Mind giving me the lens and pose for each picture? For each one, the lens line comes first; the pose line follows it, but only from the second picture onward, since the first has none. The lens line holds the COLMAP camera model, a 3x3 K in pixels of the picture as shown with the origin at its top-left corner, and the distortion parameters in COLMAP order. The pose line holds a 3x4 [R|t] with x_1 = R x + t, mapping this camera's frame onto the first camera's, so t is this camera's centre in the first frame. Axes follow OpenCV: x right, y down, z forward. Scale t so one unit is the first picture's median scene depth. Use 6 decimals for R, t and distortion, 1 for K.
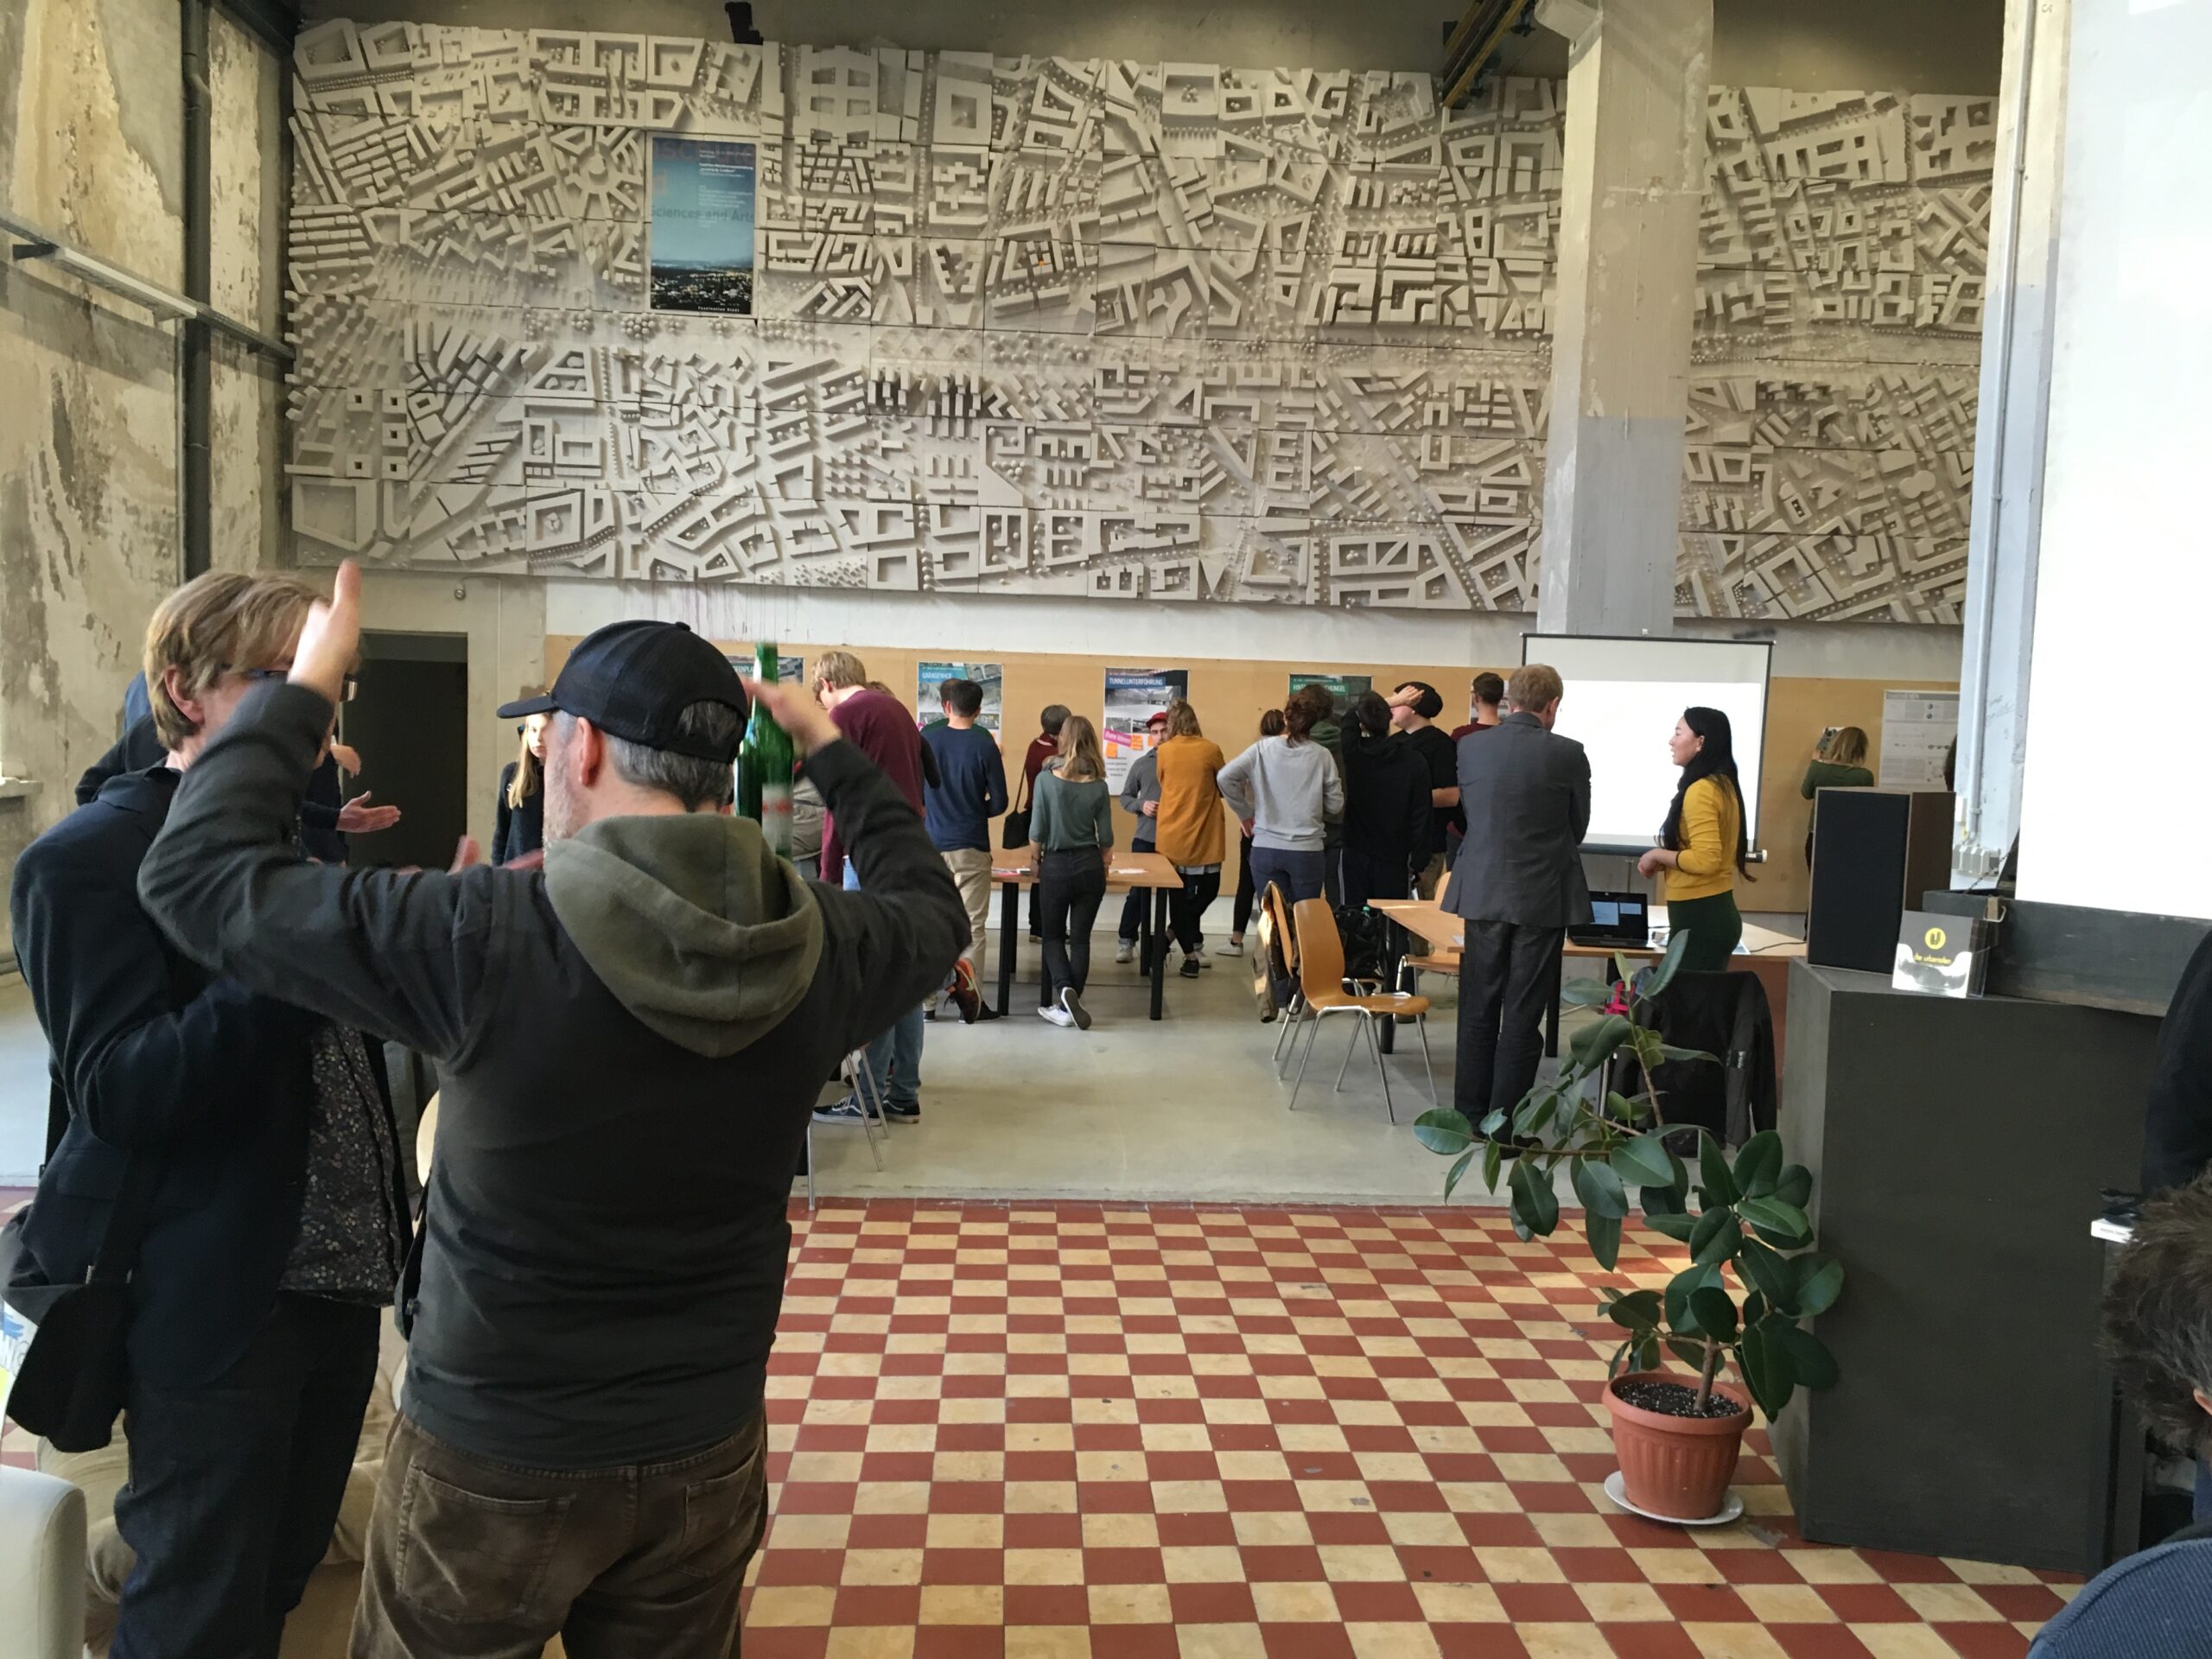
lens RADIAL K [[1872.7, 0, 1105.2], [0, 1872.7, 846.0], [0, 0, 1]] dist [0.084662, -0.098911]
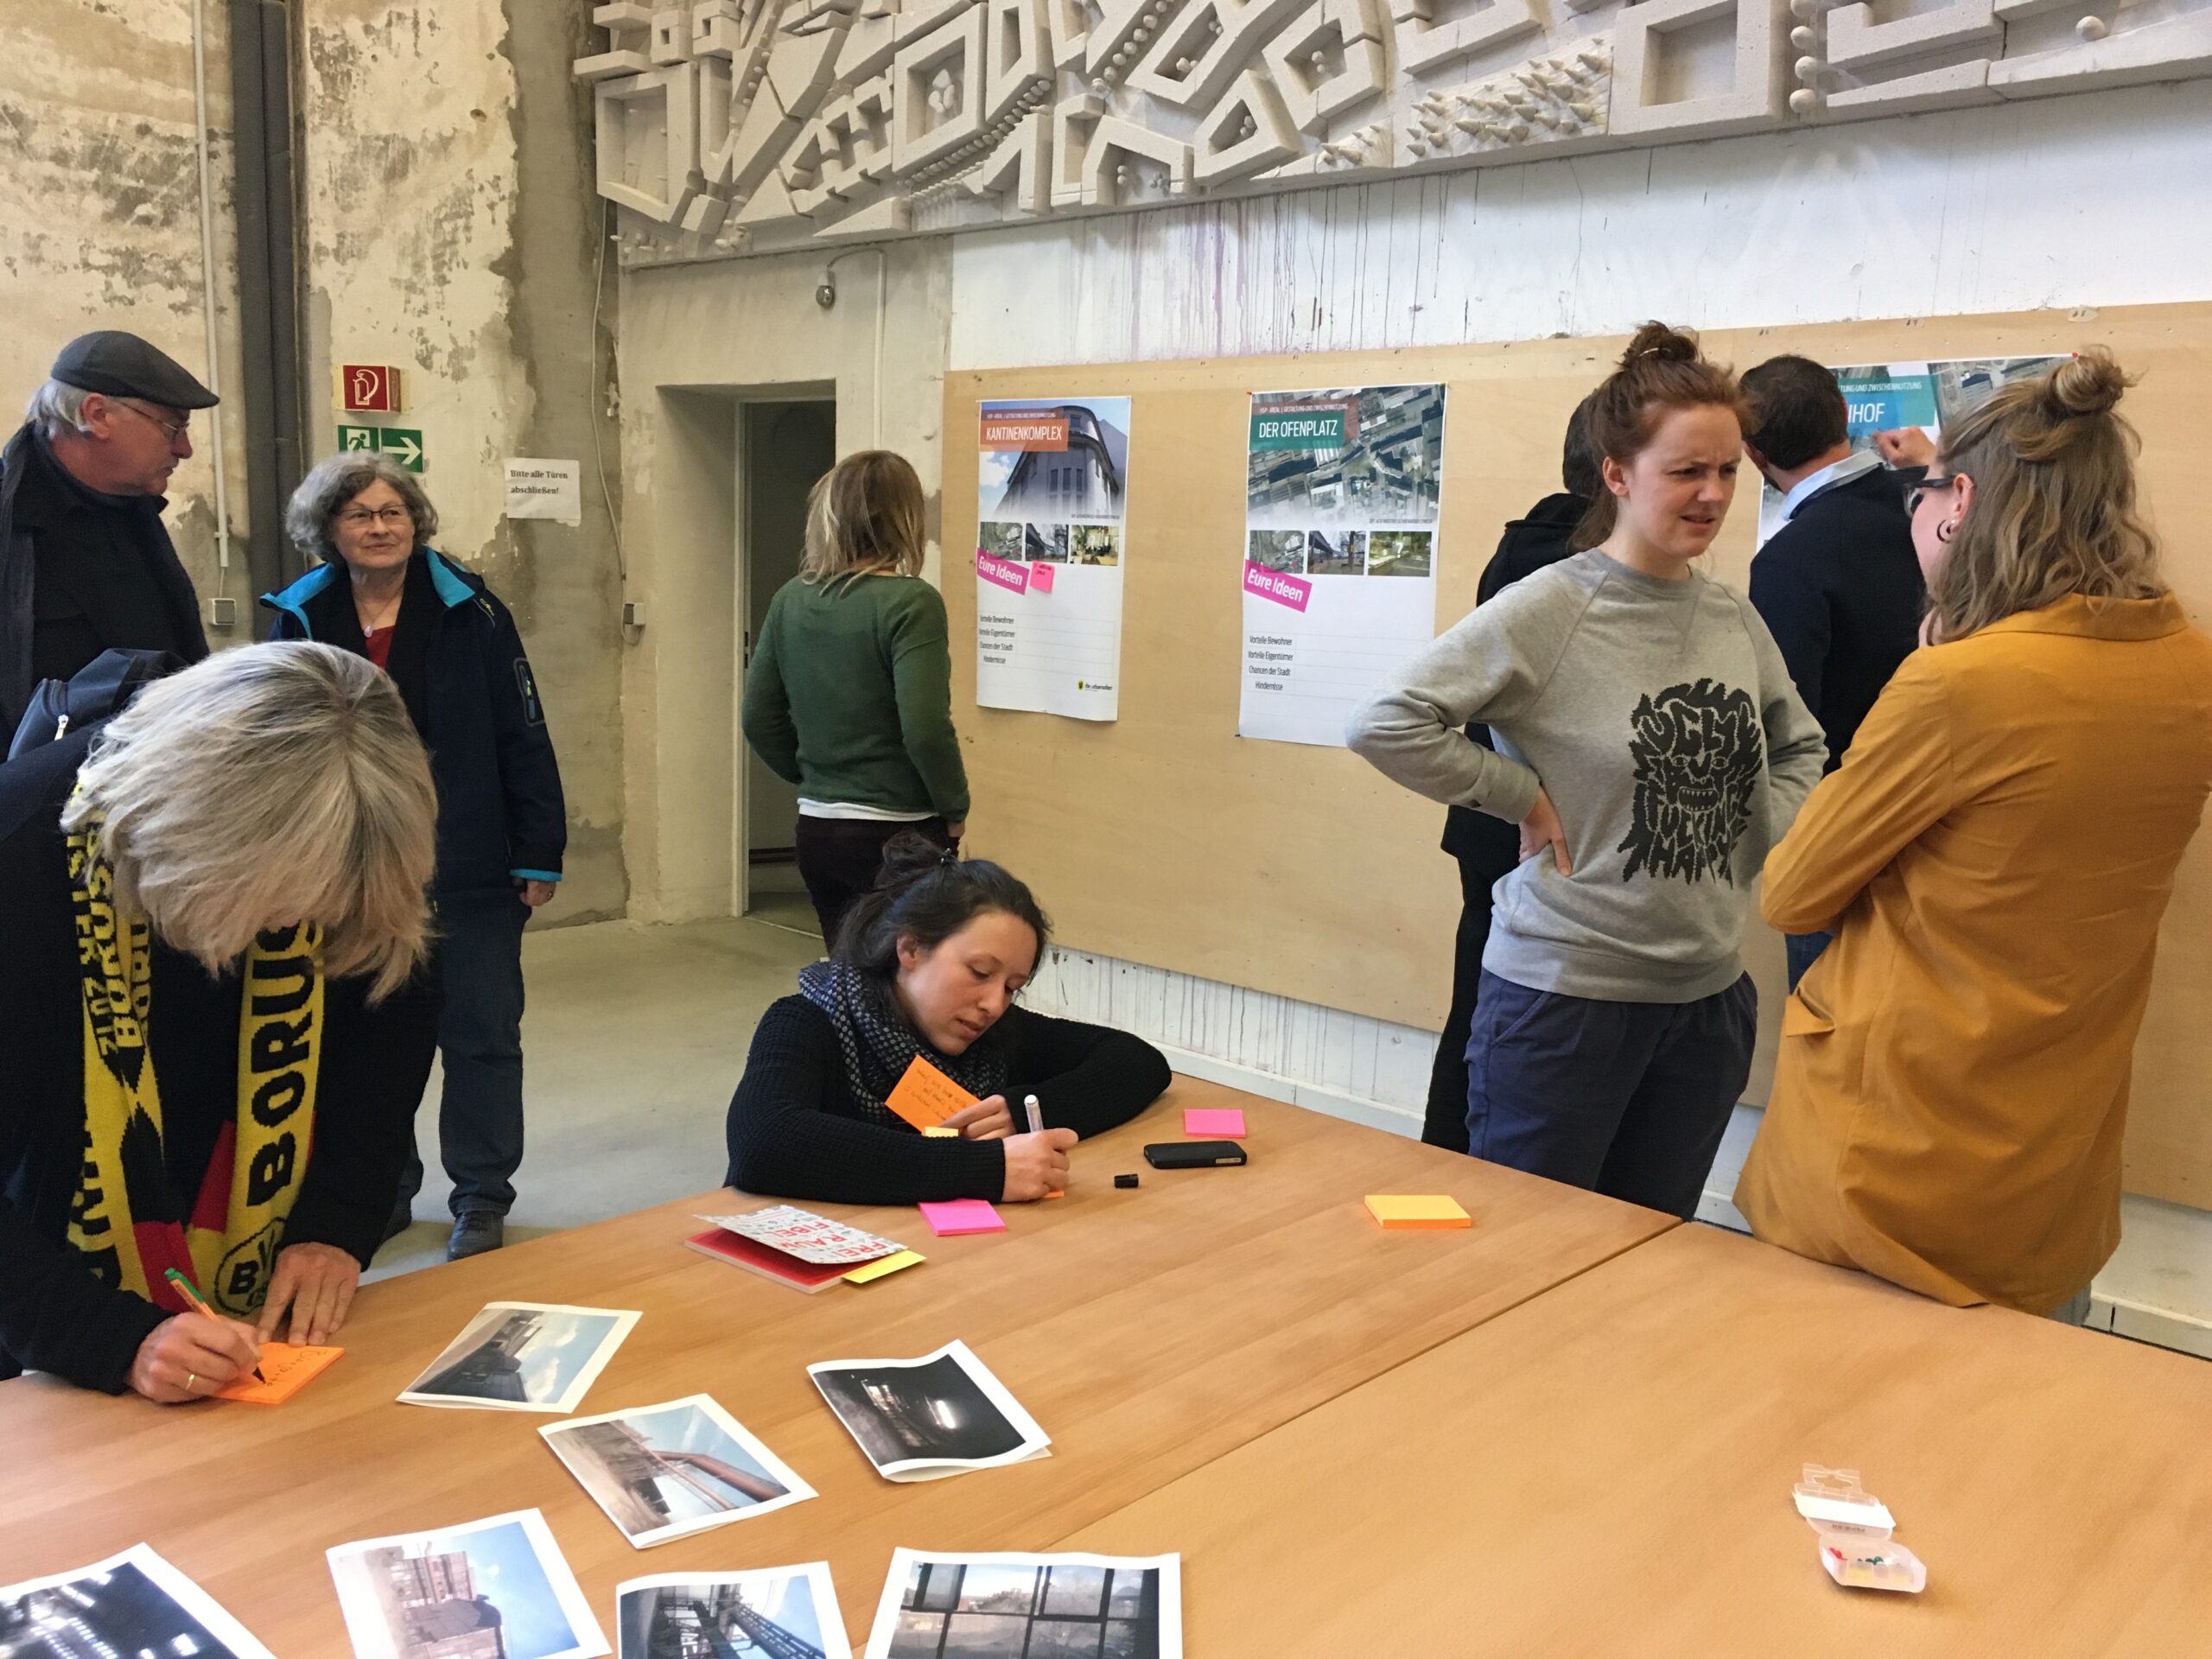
lens RADIAL K [[1872.7, 0, 1104.5], [0, 1872.7, 837.4], [0, 0, 1]] dist [0.084662, -0.098911]
pose [[0.716360, 0.099454, -0.690606, 0.041170], [-0.056974, 0.994822, 0.084165, -0.044230], [0.695400, -0.020946, 0.718317, 0.719228]]
